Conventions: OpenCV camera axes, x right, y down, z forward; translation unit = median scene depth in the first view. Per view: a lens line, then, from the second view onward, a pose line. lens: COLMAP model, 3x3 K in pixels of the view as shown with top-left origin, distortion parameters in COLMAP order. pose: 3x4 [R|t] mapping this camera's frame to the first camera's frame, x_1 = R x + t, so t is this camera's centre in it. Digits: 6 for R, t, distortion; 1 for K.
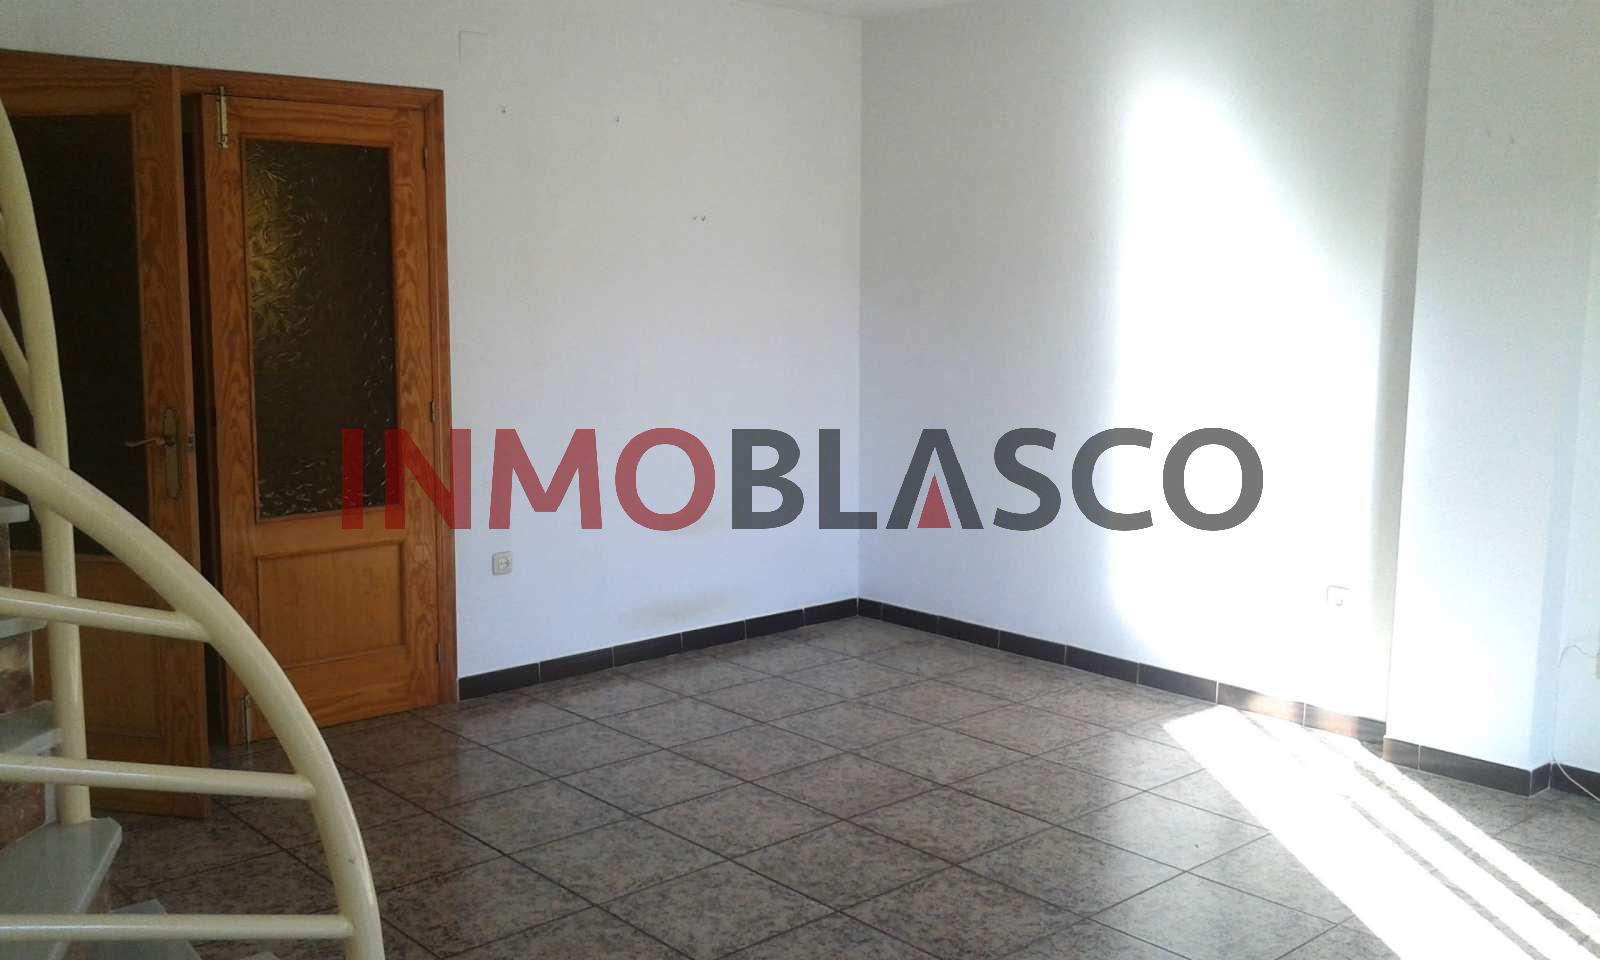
lens RADIAL K [[1521.5, 0, 796.7], [0, 1521.5, 476.0], [0, 0, 1]] dist [0.134740, -0.302957]
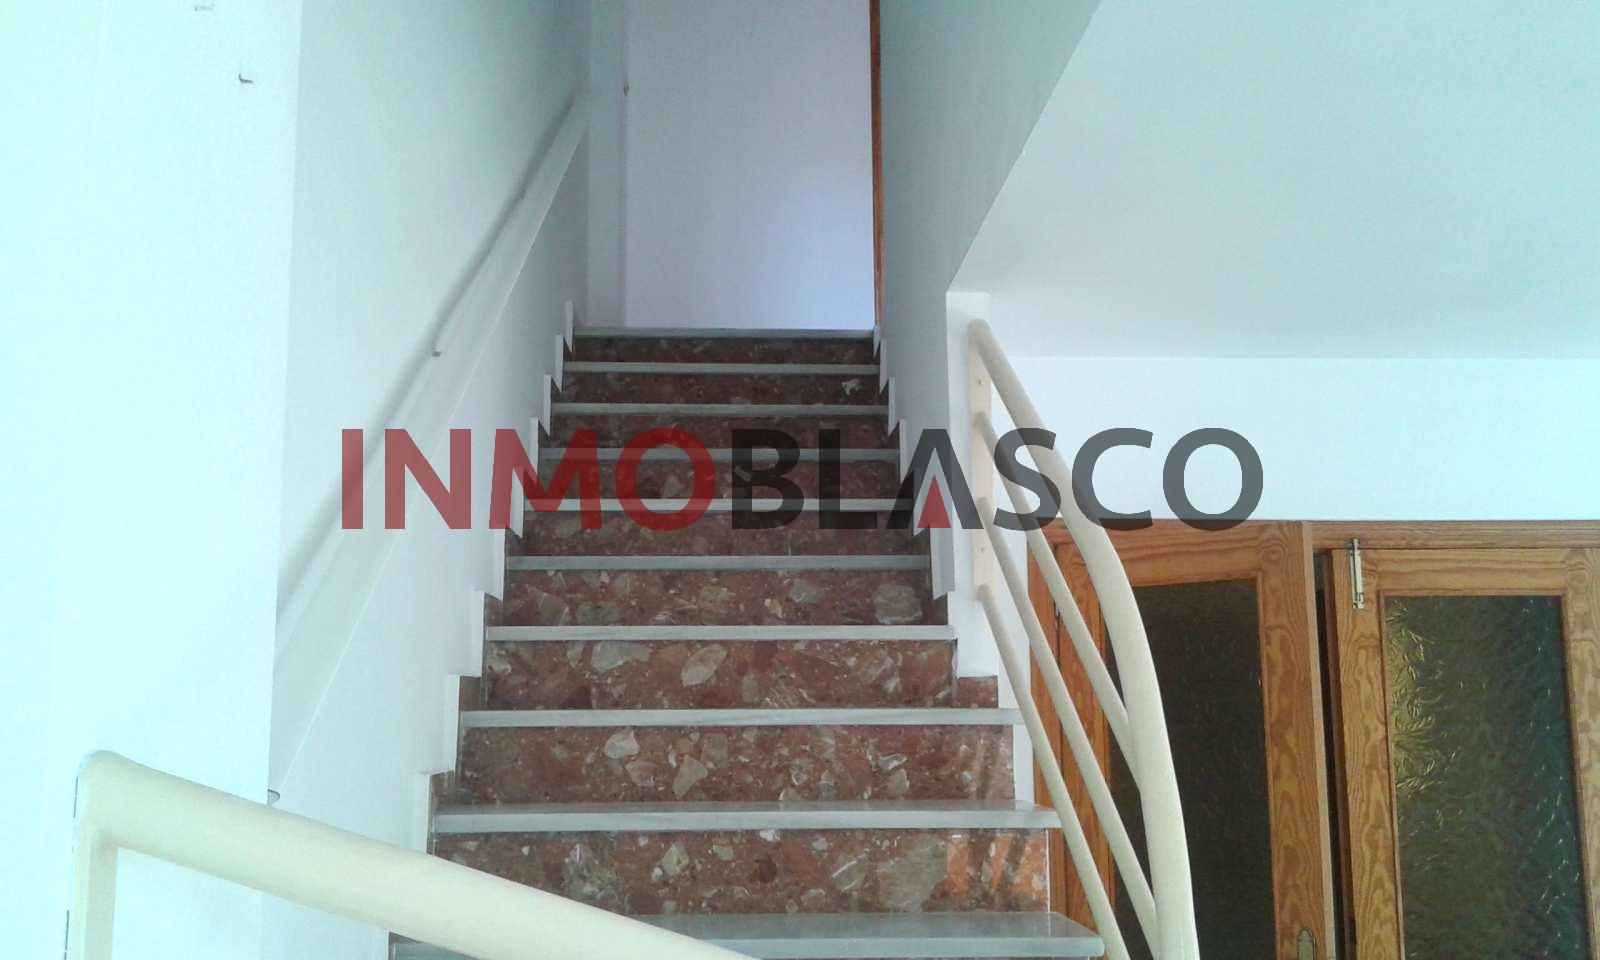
lens RADIAL K [[1521.5, 0, 796.7], [0, 1521.5, 476.0], [0, 0, 1]] dist [0.134740, -0.302957]
pose [[0.774631, -0.108407, -0.623052, -0.070130], [-0.074368, 0.962748, -0.259973, -0.036510], [0.628025, 0.247719, 0.737712, 0.149134]]
